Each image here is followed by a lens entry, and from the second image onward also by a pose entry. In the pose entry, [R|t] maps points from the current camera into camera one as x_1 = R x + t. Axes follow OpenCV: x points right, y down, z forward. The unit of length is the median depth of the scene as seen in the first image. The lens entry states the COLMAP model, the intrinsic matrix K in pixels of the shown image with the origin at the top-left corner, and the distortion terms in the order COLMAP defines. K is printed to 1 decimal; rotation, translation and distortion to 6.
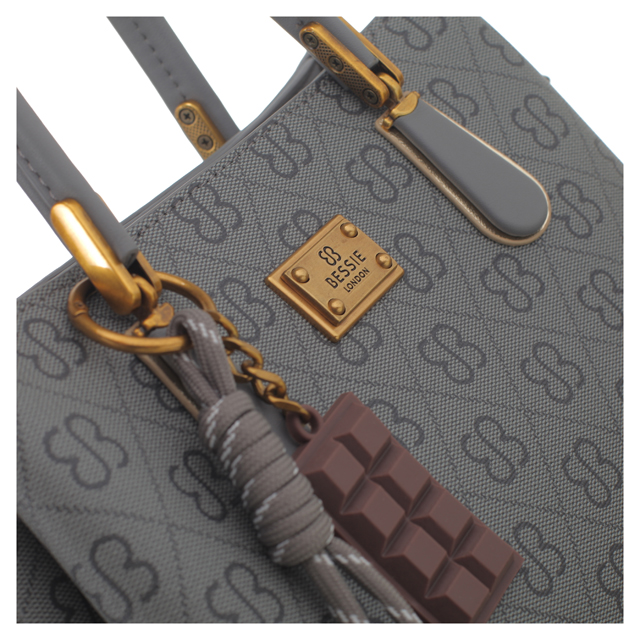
lens RADIAL K [[1667.9, 0, 320.1], [0, 1667.9, 318.1], [0, 0, 1]] dist [-0.154238, 0.000000]
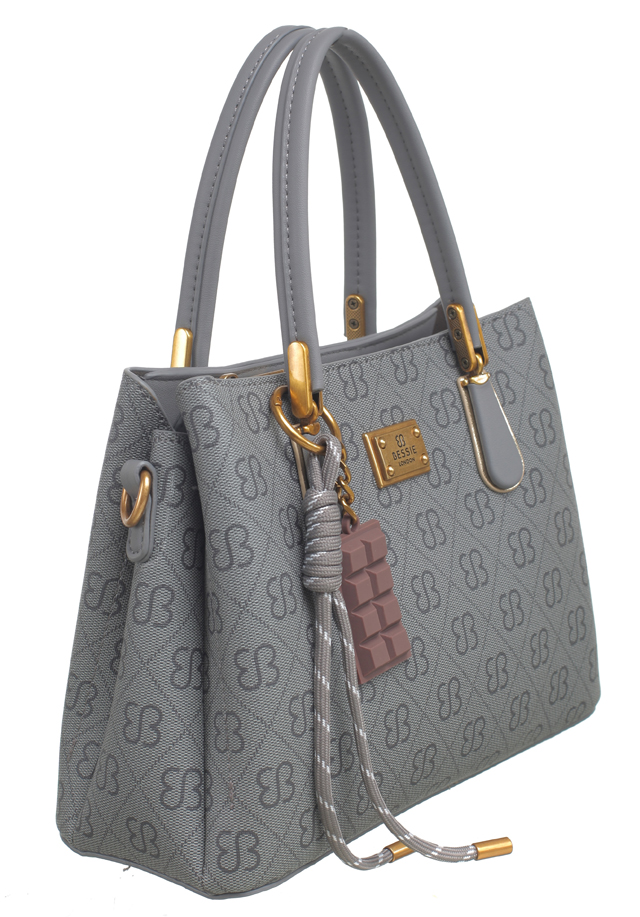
lens RADIAL K [[1693.3, 0, 319.5], [0, 1693.3, 454.5], [0, 0, 1]] dist [-0.047818, 0.000000]
pose [[0.846725, 0.522452, 0.100508, -0.223065], [-0.525202, 0.850977, 0.001065, 0.014771], [-0.084973, -0.053689, 0.994936, -0.665657]]
